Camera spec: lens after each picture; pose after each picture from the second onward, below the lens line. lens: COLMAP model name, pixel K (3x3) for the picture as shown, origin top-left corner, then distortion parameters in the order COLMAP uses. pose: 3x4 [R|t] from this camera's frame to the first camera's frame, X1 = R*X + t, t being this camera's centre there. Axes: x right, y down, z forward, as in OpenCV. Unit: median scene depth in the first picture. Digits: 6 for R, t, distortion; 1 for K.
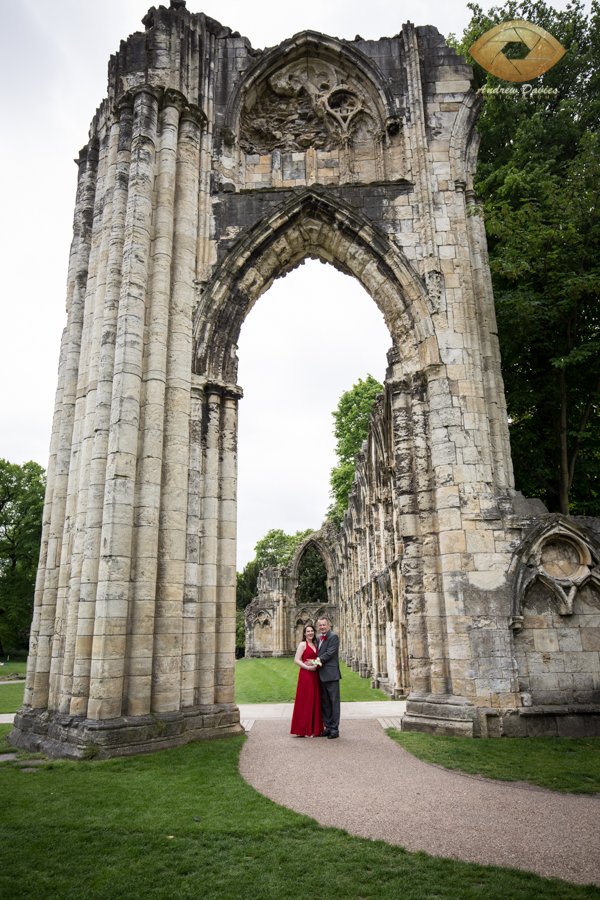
lens RADIAL K [[596.3, 0, 294.3], [0, 596.3, 446.8], [0, 0, 1]] dist [-0.004681, -0.001690]
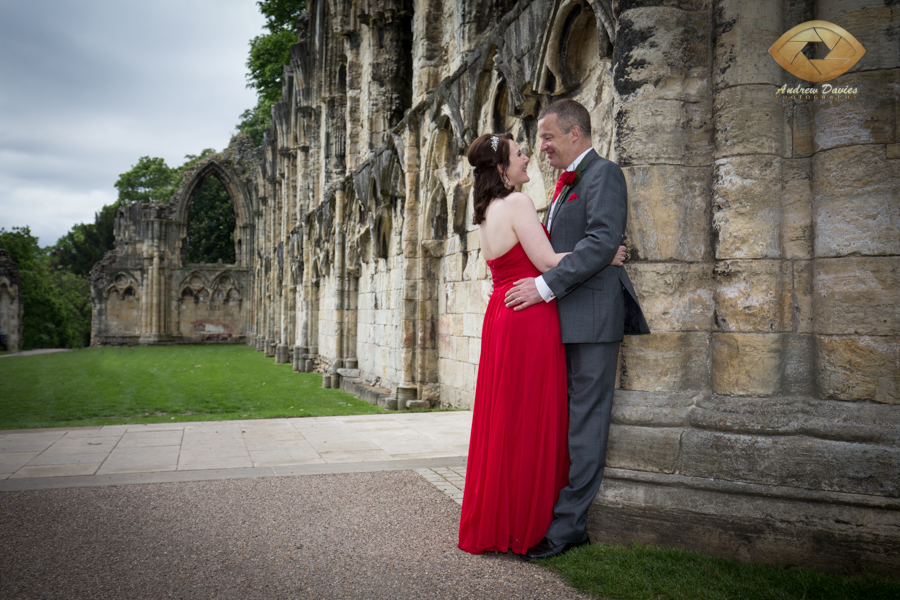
lens RADIAL K [[848.1, 0, 451.2], [0, 848.1, 298.6], [0, 0, 1]] dist [0.056301, 0.000000]
pose [[0.952932, 0.026646, 0.302012, 0.003273], [-0.108132, 0.960492, 0.256443, 0.046145], [-0.283247, -0.277030, 0.918164, 0.111281]]
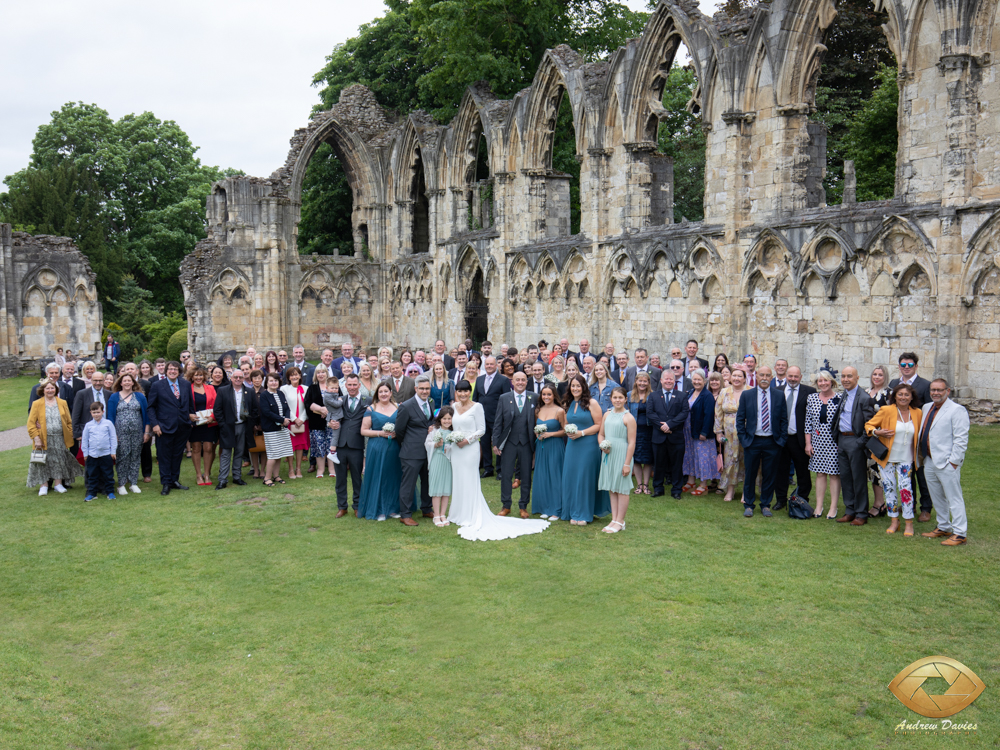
lens RADIAL K [[944.9, 0, 504.4], [0, 944.9, 377.9], [0, 0, 1]] dist [0.007082, 0.000000]
pose [[0.874003, -0.030700, 0.484949, -0.250415], [-0.148728, 0.933204, 0.327124, 0.092496], [-0.462600, -0.358033, 0.811057, 0.309343]]
